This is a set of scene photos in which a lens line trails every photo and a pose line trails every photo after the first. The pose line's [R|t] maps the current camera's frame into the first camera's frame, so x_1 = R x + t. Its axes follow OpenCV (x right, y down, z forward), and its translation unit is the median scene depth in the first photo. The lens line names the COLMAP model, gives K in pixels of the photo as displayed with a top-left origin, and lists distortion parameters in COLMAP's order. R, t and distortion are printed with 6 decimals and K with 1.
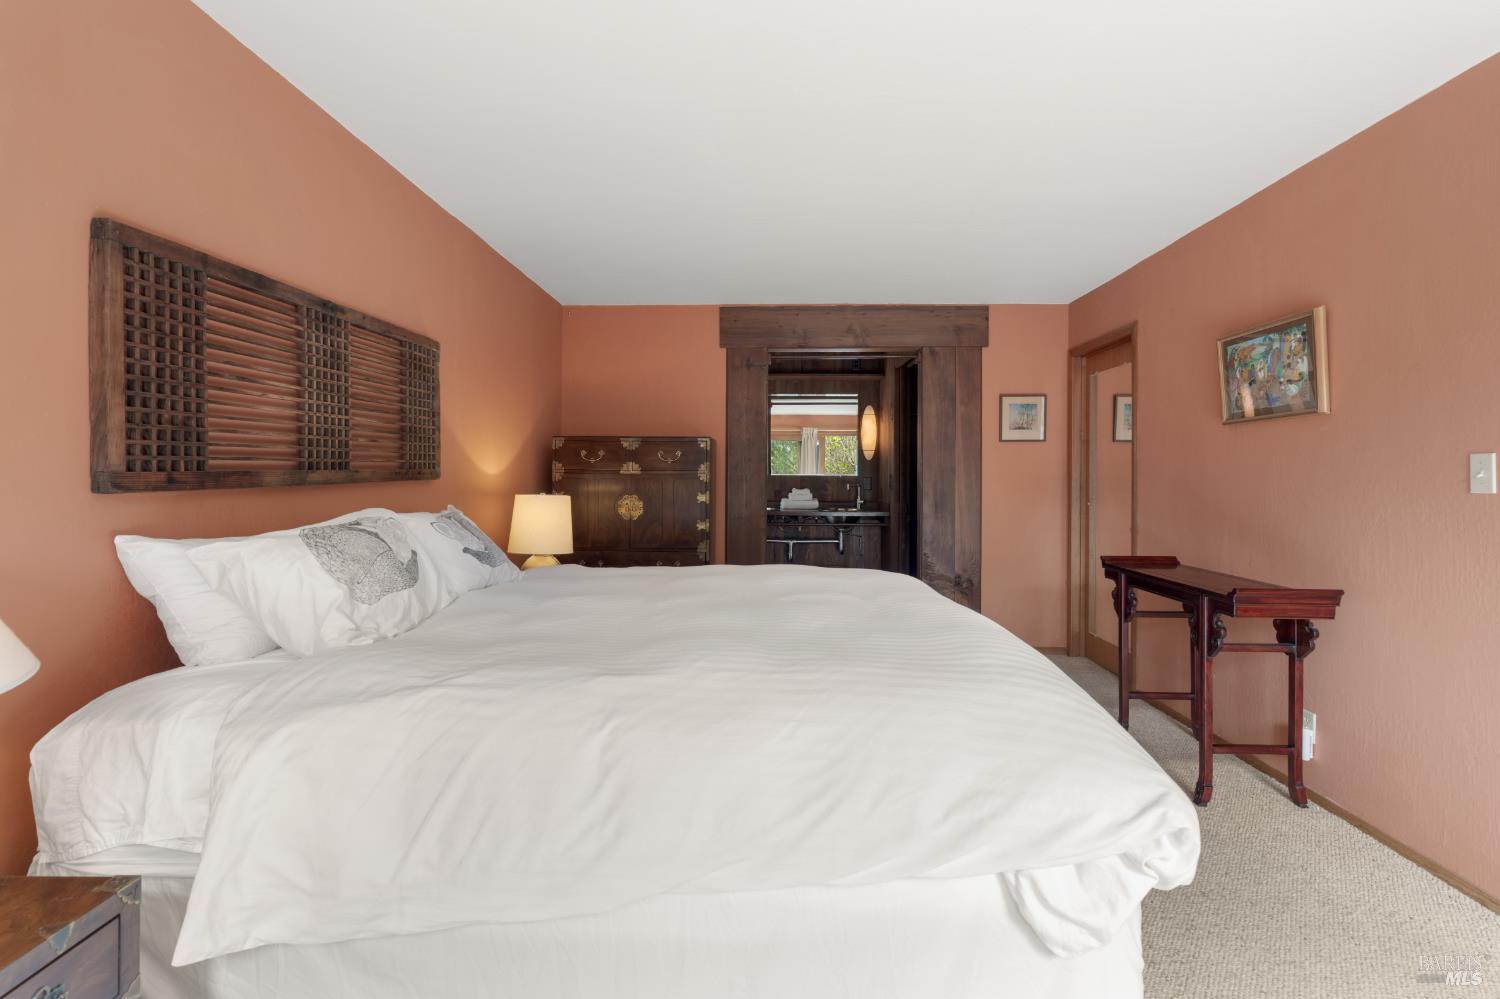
lens RADIAL K [[677.8, 0, 747.5], [0, 677.8, 483.7], [0, 0, 1]] dist [-0.003162, -0.000202]
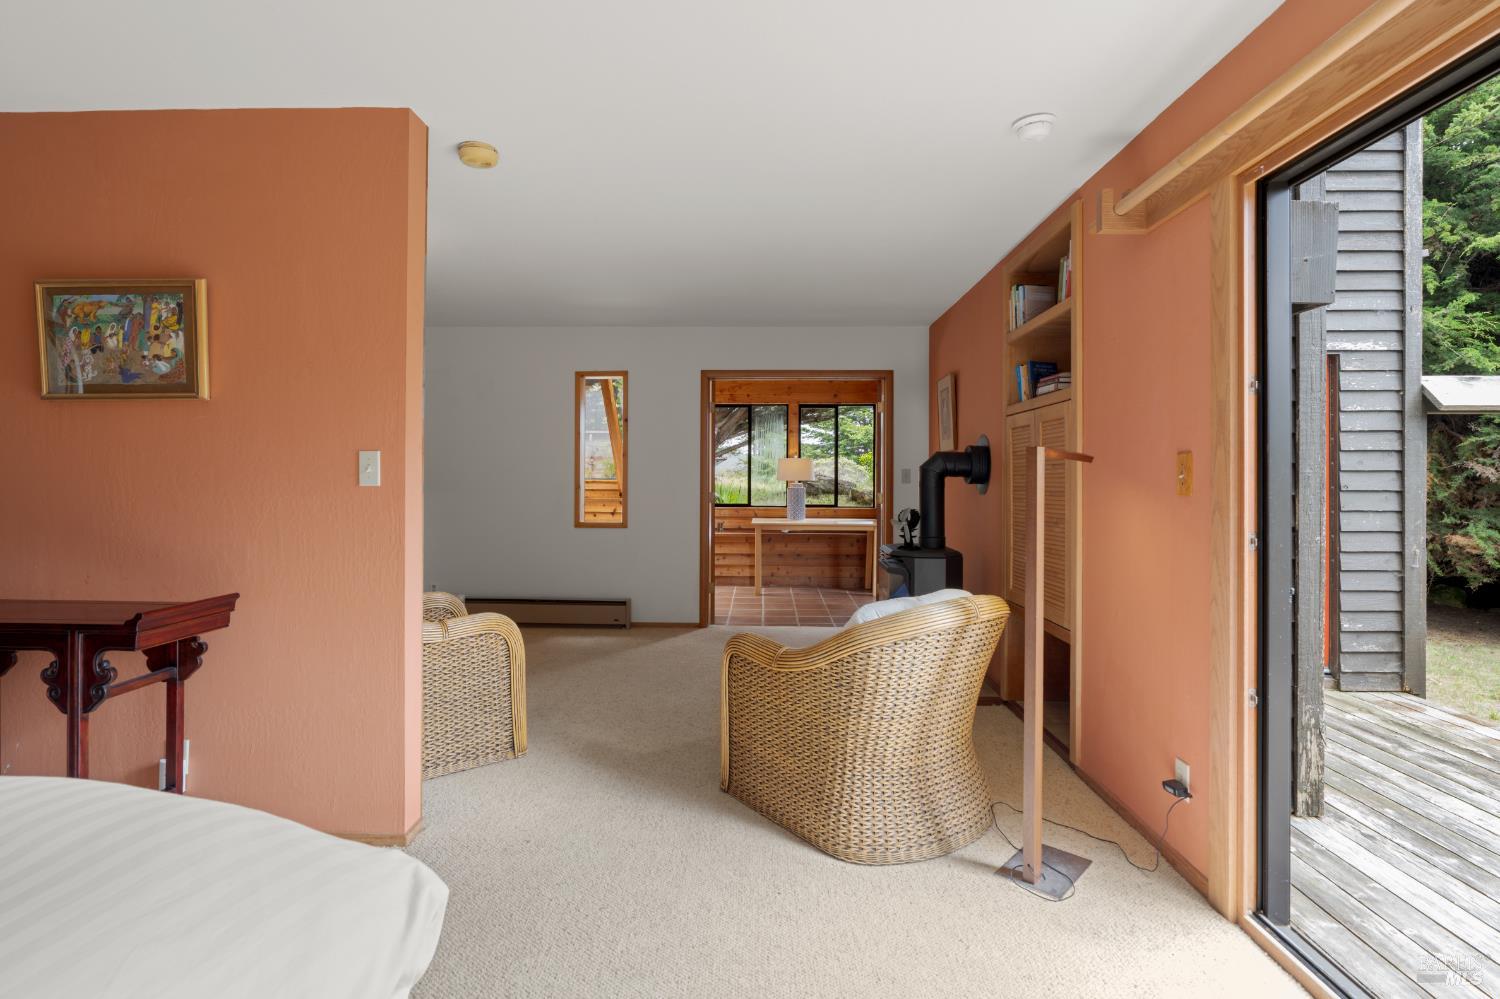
lens RADIAL K [[736.0, 0, 749.6], [0, 736.0, 483.6], [0, 0, 1]] dist [0.002198, 0.000388]
pose [[-0.005485, -0.012881, 0.999902, -0.122384], [0.006661, 0.999894, 0.012918, -0.001207], [-0.999963, 0.006731, -0.005399, 0.278059]]
